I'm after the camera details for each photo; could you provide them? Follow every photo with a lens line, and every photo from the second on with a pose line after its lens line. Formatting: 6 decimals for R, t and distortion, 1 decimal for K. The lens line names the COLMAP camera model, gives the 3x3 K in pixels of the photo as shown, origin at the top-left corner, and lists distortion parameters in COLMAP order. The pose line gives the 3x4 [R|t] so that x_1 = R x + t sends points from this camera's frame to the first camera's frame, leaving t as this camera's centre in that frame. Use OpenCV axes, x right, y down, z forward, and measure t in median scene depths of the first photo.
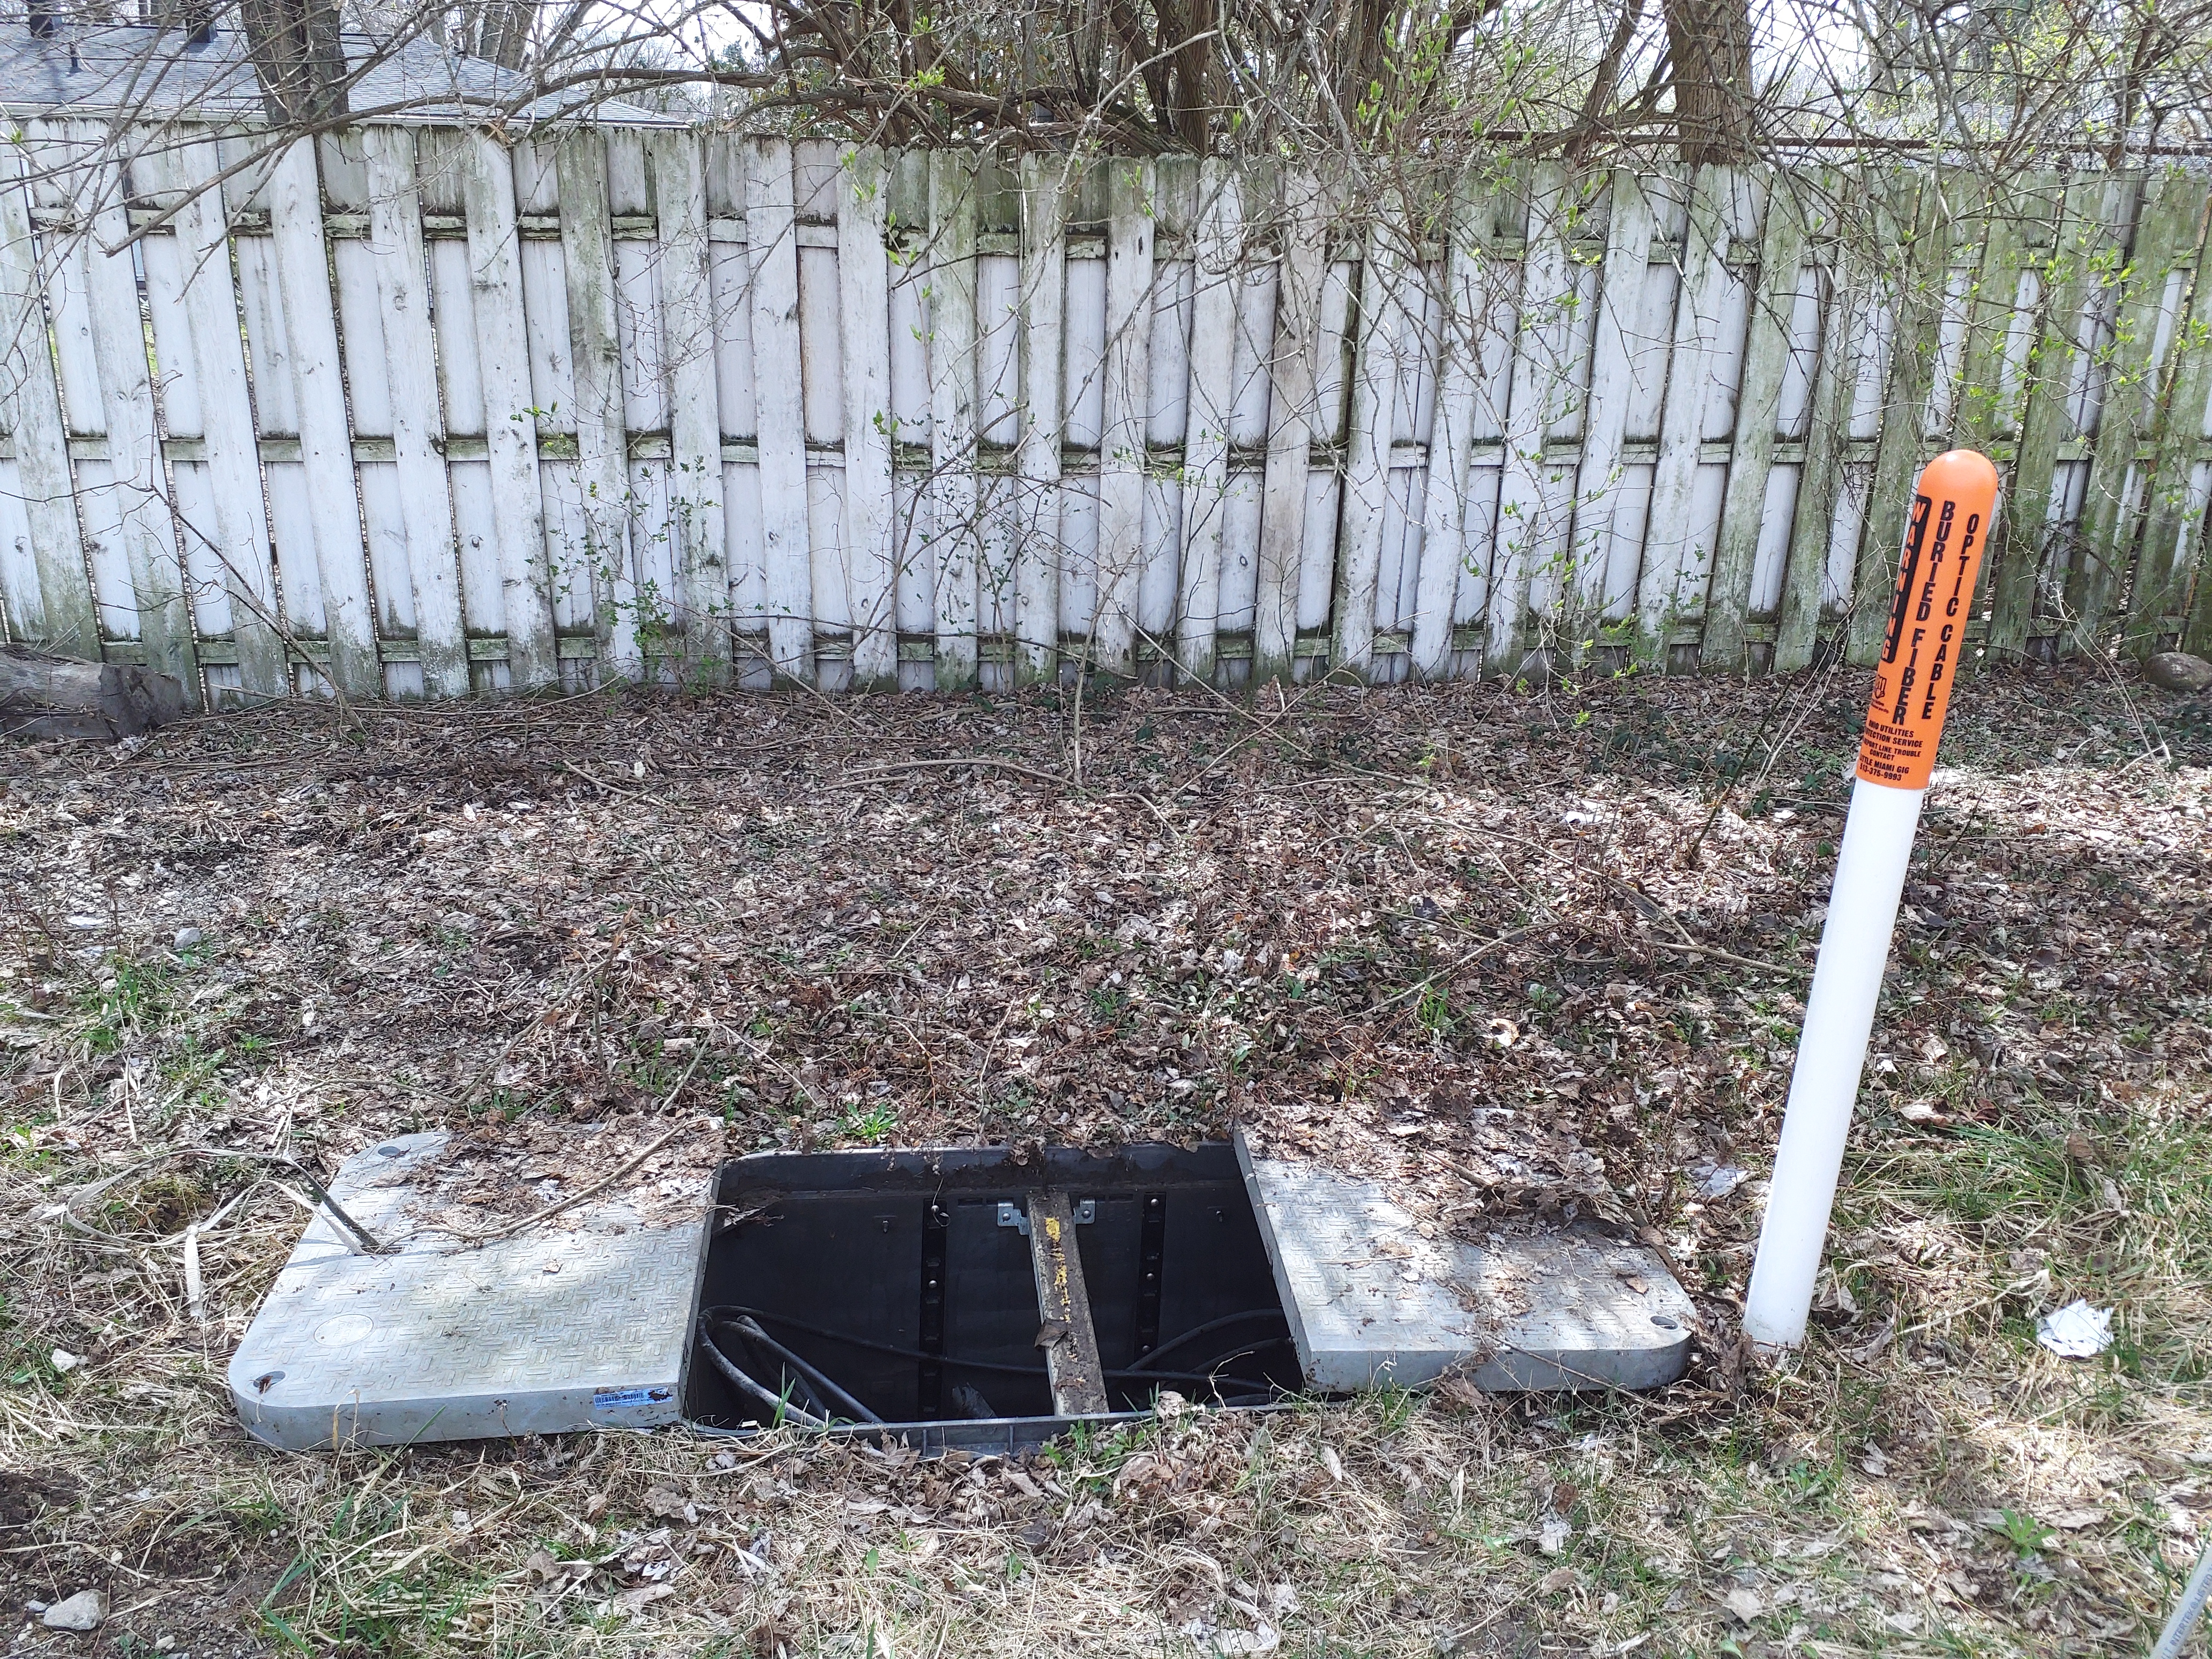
lens RADIAL K [[1789.8, 0, 1106.0], [0, 1789.8, 829.5], [0, 0, 1]] dist [-0.001767, -0.000375]
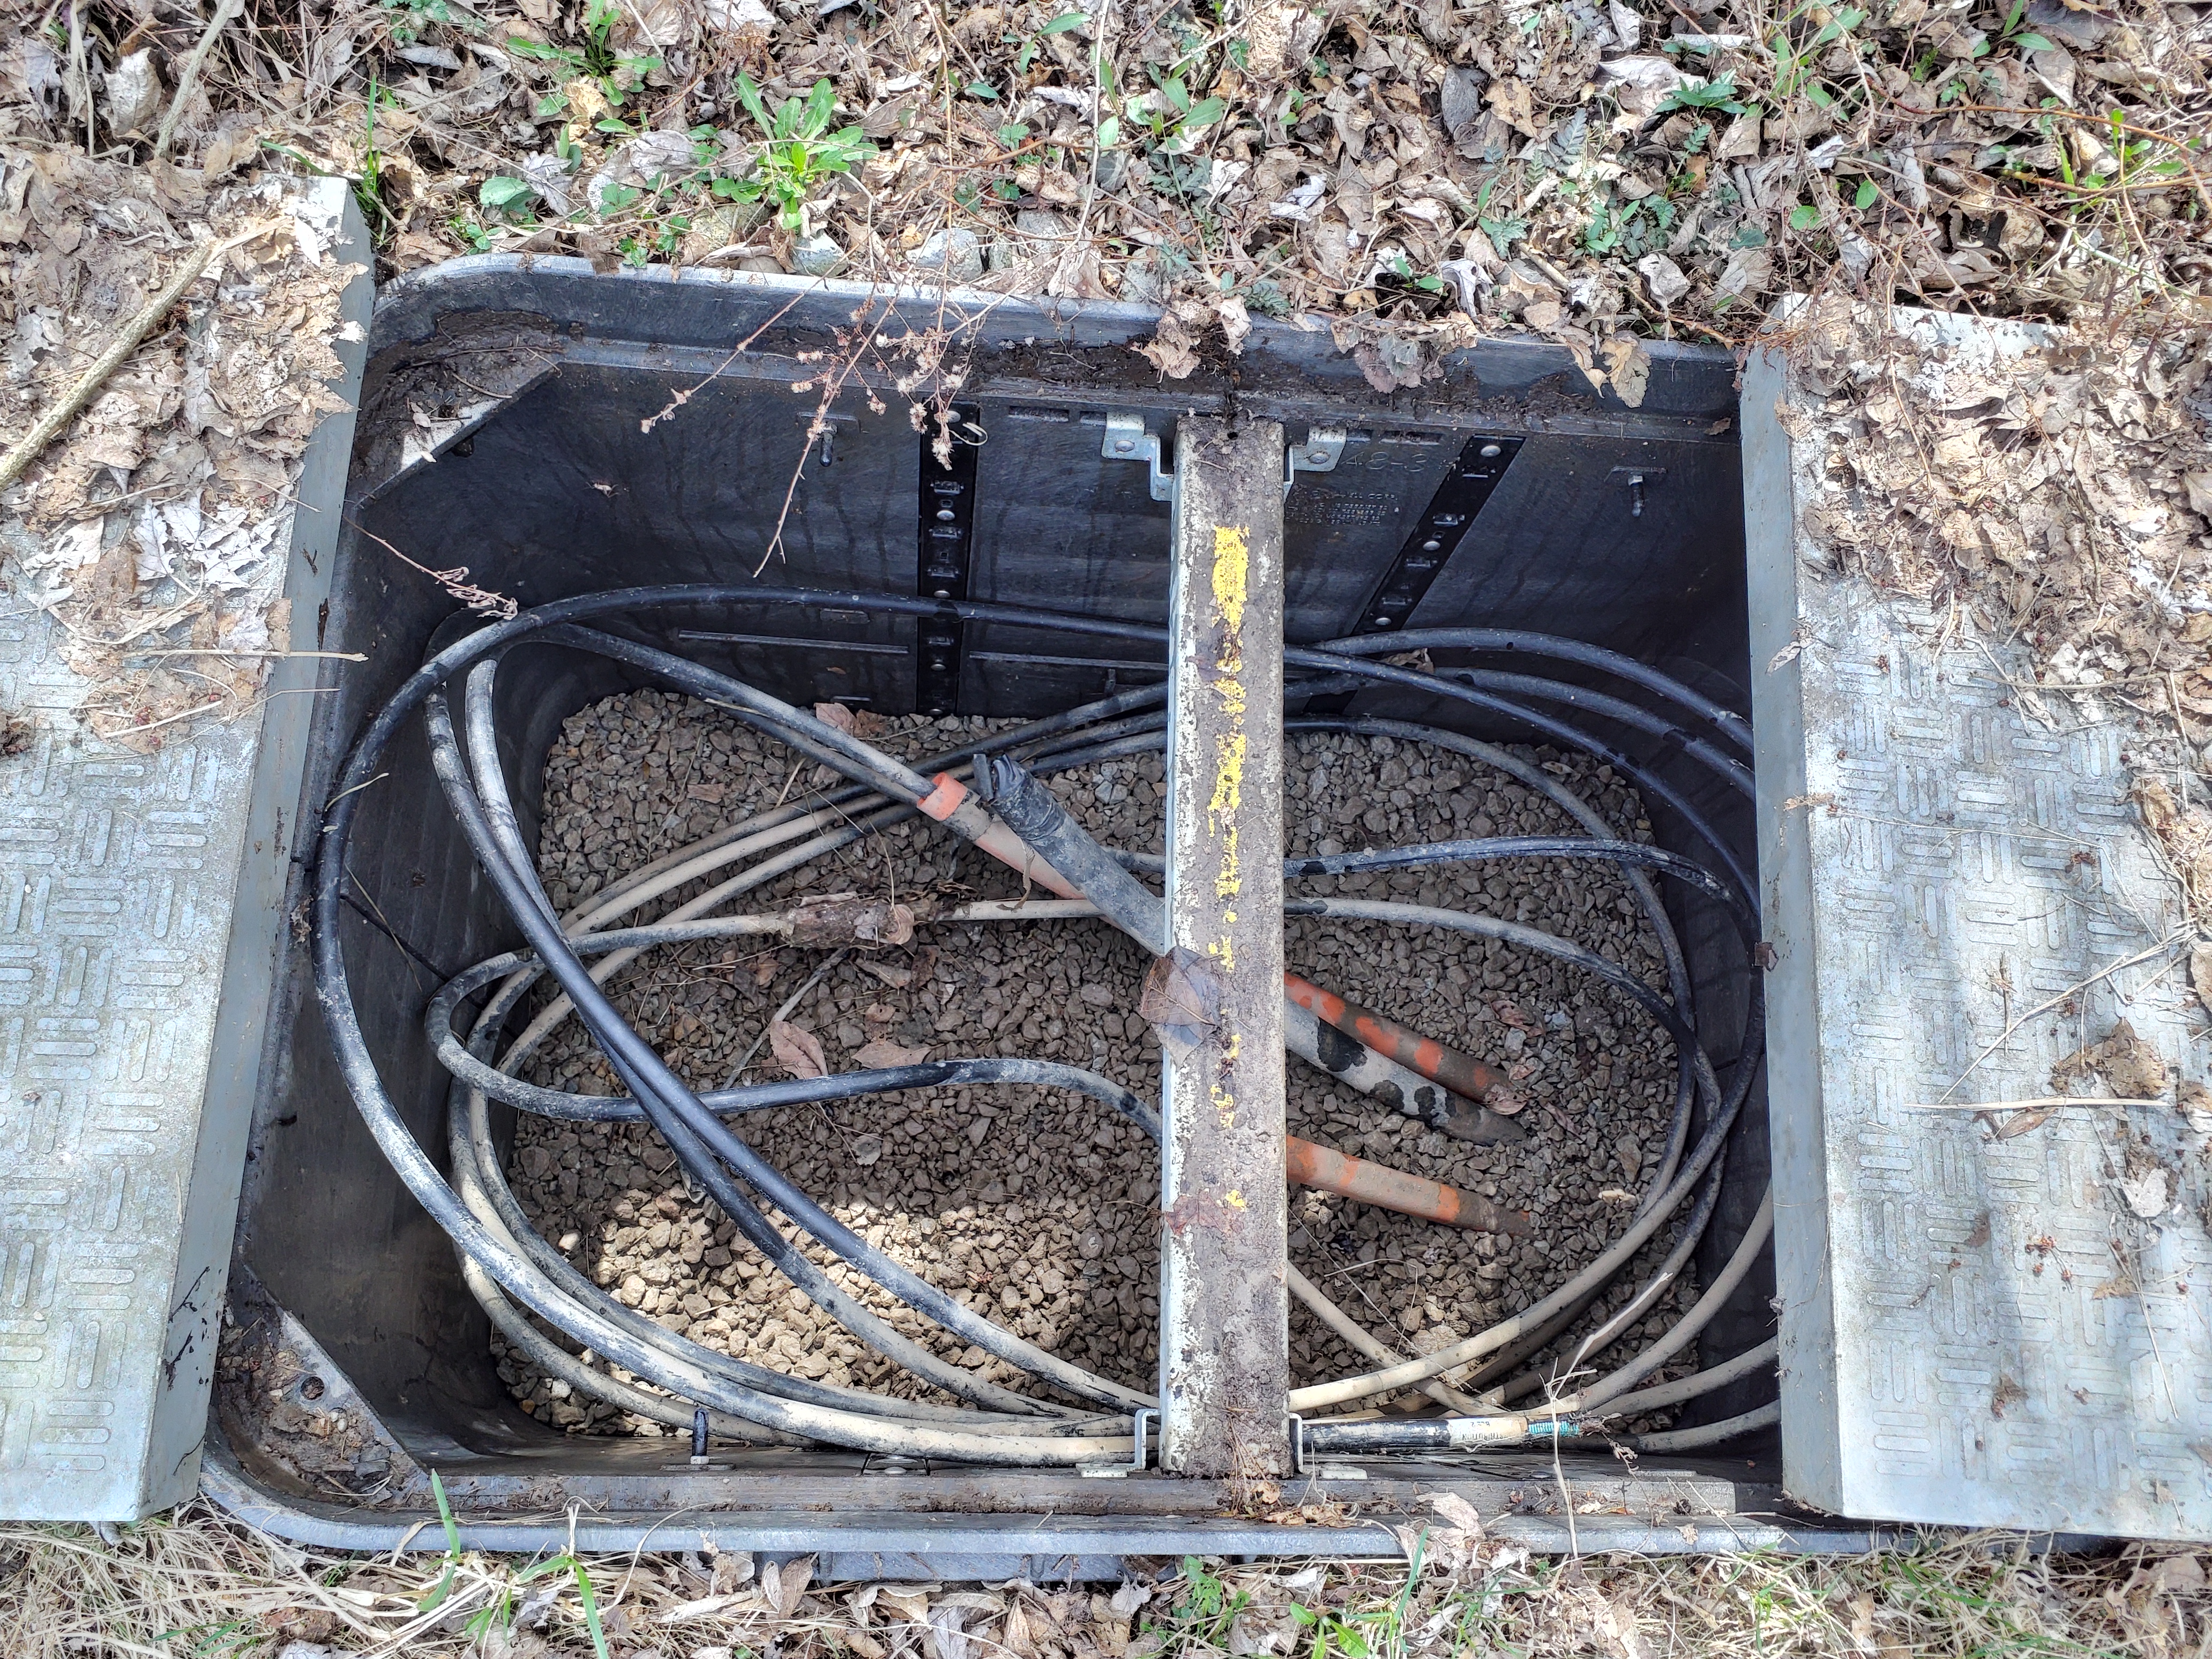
lens RADIAL K [[1789.8, 0, 1106.0], [0, 1789.8, 829.5], [0, 0, 1]] dist [-0.001767, -0.000375]
pose [[0.987702, 0.156255, 0.005348, -0.048366], [-0.095343, 0.574859, 0.812679, -0.063464], [0.123910, -0.803195, 0.582687, 0.694856]]
